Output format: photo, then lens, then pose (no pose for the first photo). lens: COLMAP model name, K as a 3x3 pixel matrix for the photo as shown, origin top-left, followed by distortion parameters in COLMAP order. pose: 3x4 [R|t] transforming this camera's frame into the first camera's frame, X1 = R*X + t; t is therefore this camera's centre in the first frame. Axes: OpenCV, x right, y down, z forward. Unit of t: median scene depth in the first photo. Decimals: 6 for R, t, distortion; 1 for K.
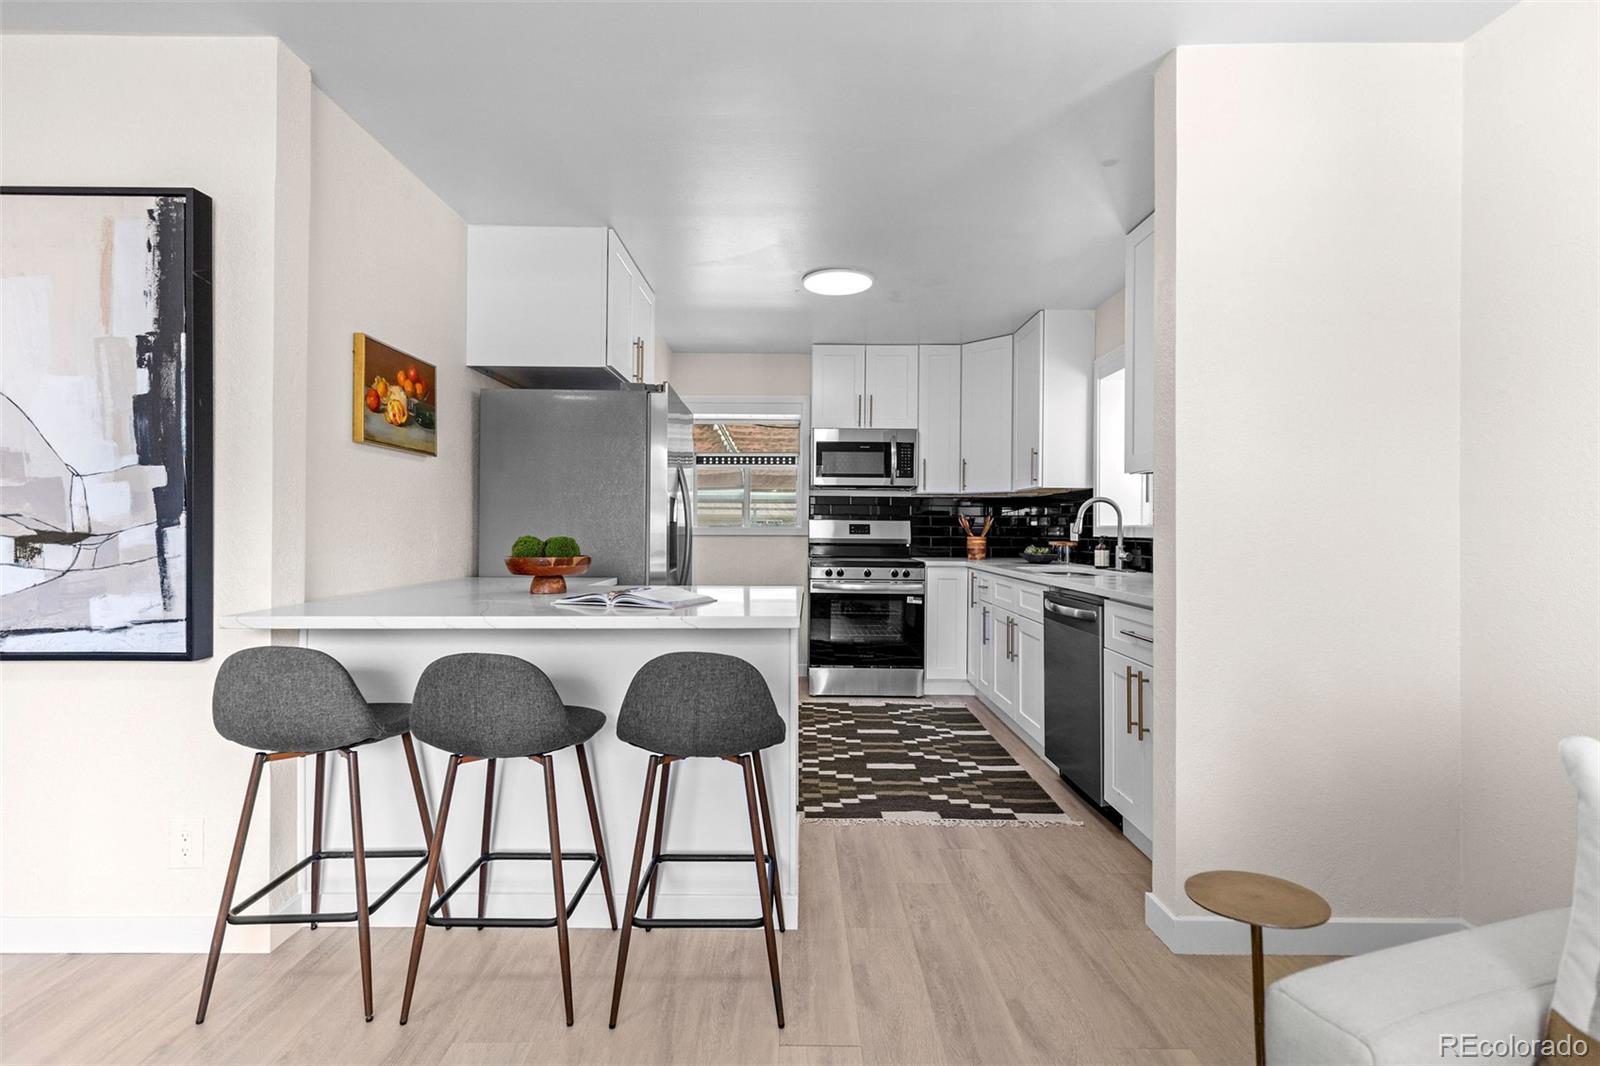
lens RADIAL K [[715.2, 0, 801.2], [0, 715.2, 519.2], [0, 0, 1]] dist [0.003264, -0.000064]
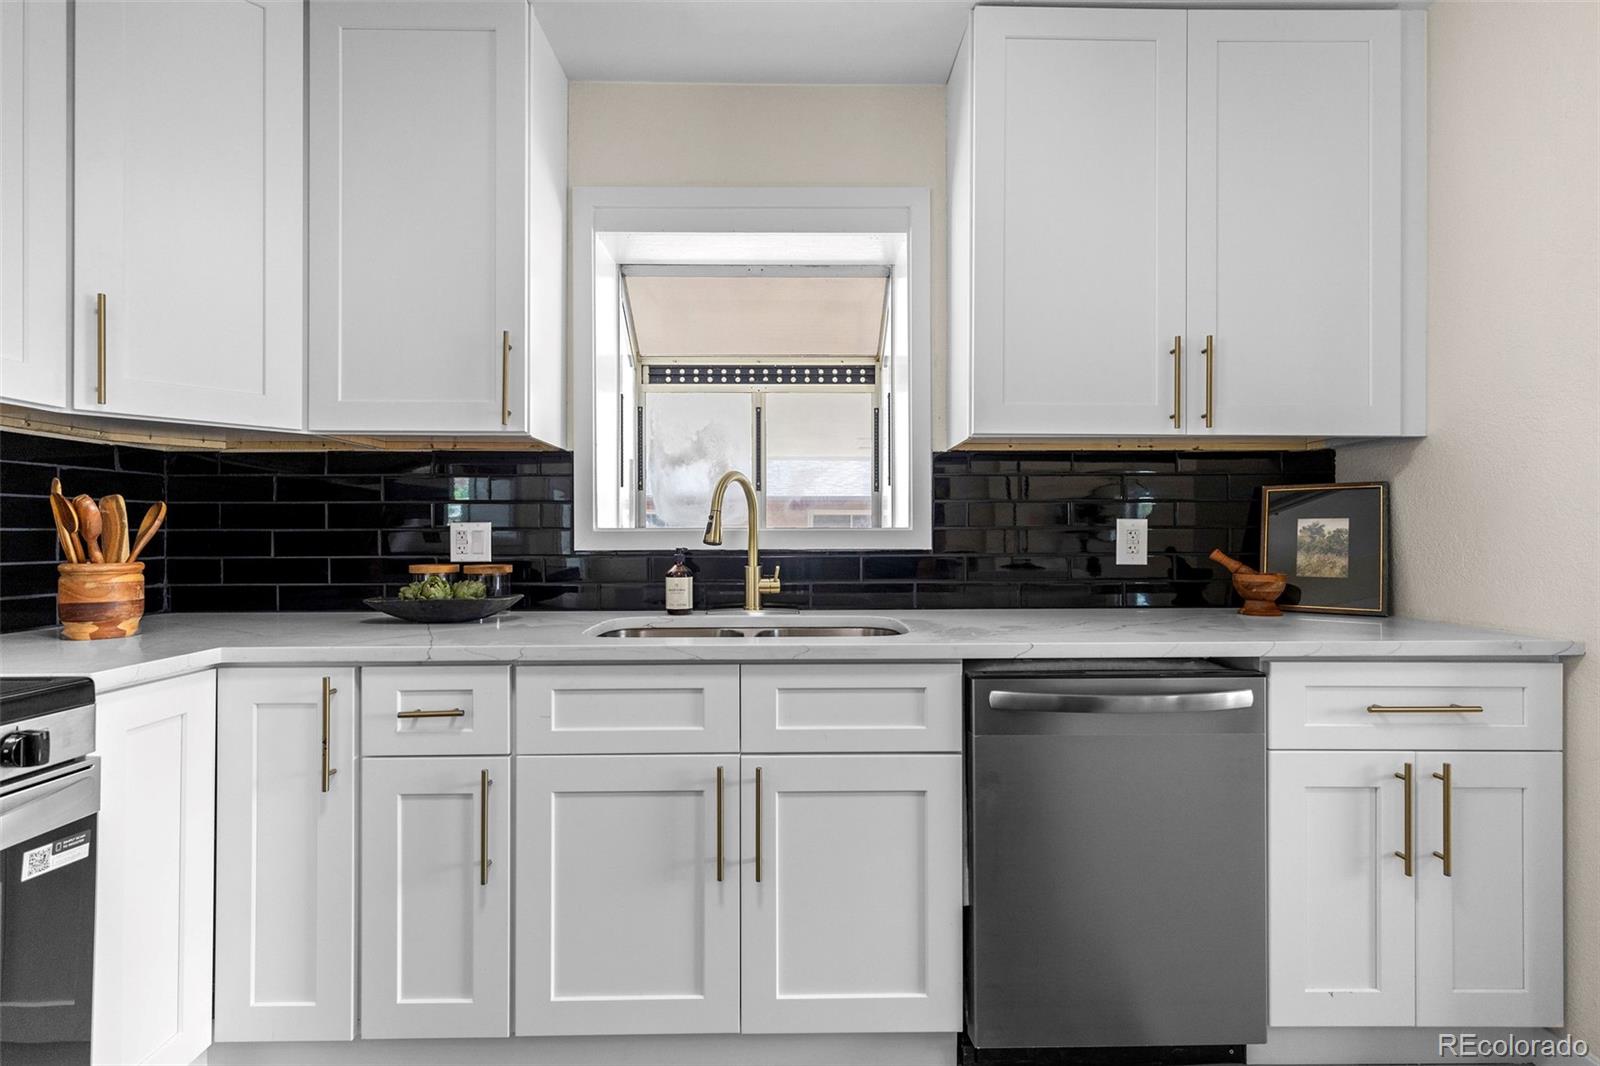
lens RADIAL K [[715.2, 0, 798.2], [0, 715.2, 537.4], [0, 0, 1]] dist [0.003264, -0.000064]
pose [[-0.004545, -0.009494, 0.999945, -0.138904], [-0.011228, 0.999892, 0.009442, 0.016629], [-0.999927, -0.011184, -0.004651, 1.558560]]
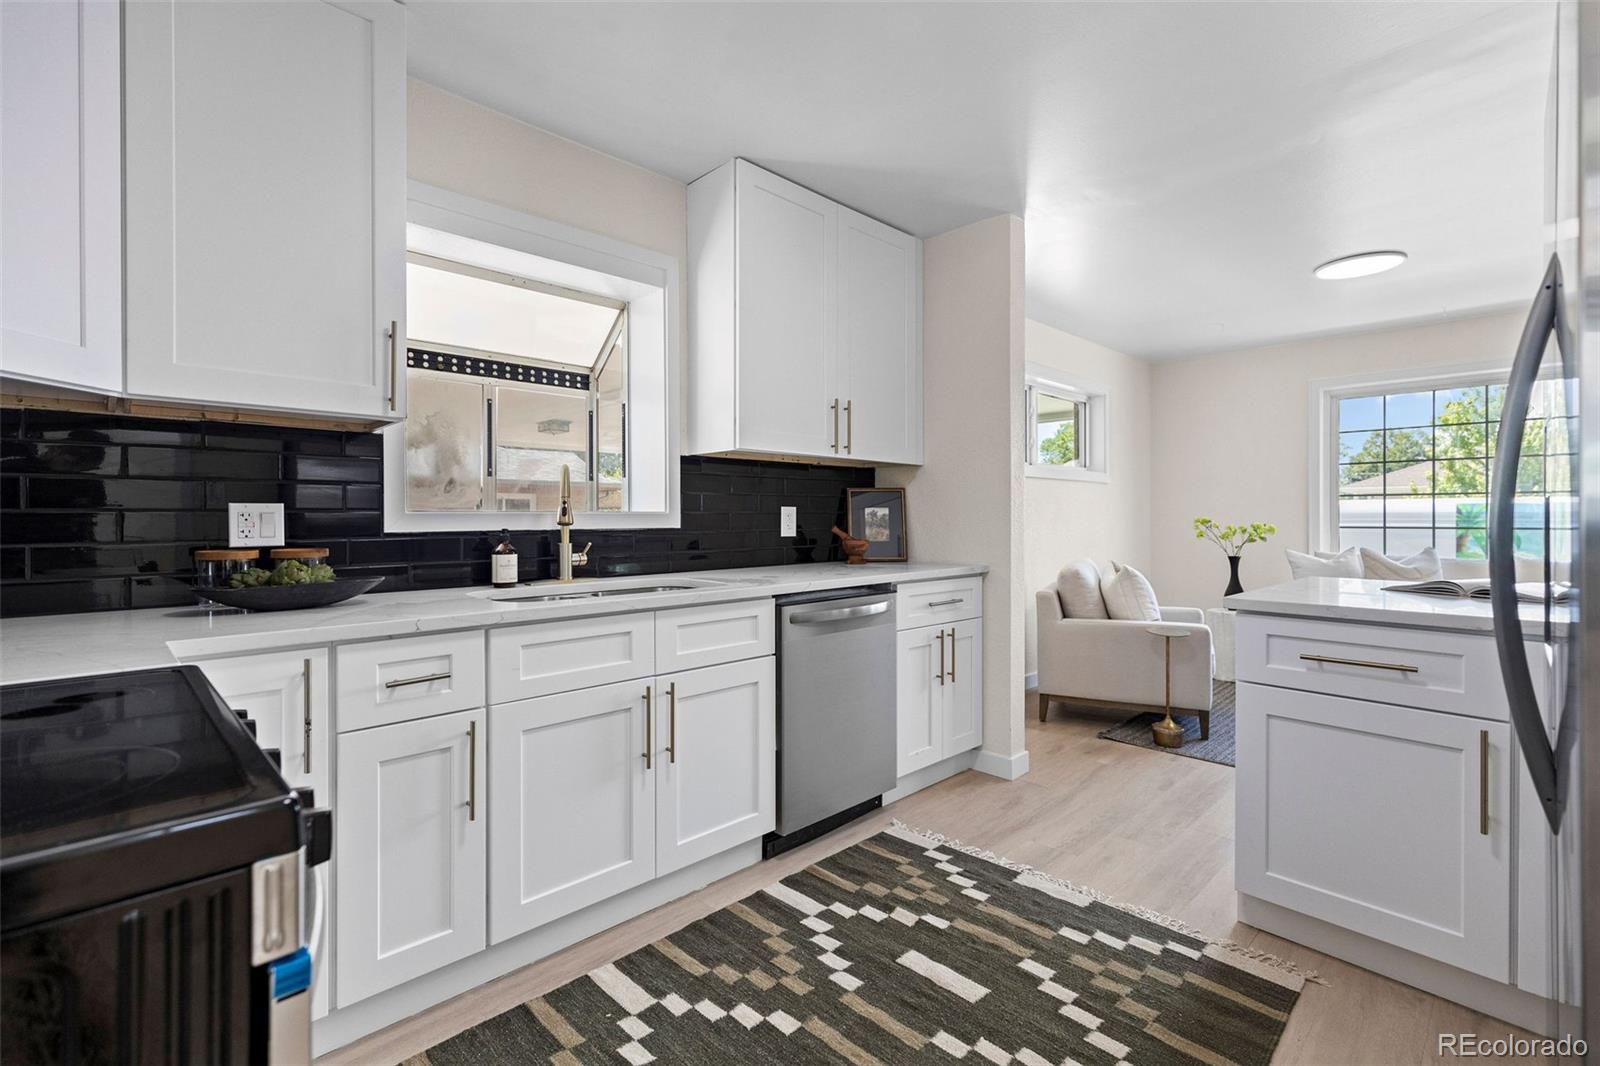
lens RADIAL K [[715.2, 0, 799.9], [0, 715.2, 523.2], [0, 0, 1]] dist [0.003264, -0.000064]
pose [[-0.690087, -0.009353, 0.723666, -0.253935], [-0.010553, 0.999940, 0.002861, 0.024527], [-0.723649, -0.005663, -0.690145, 2.067141]]
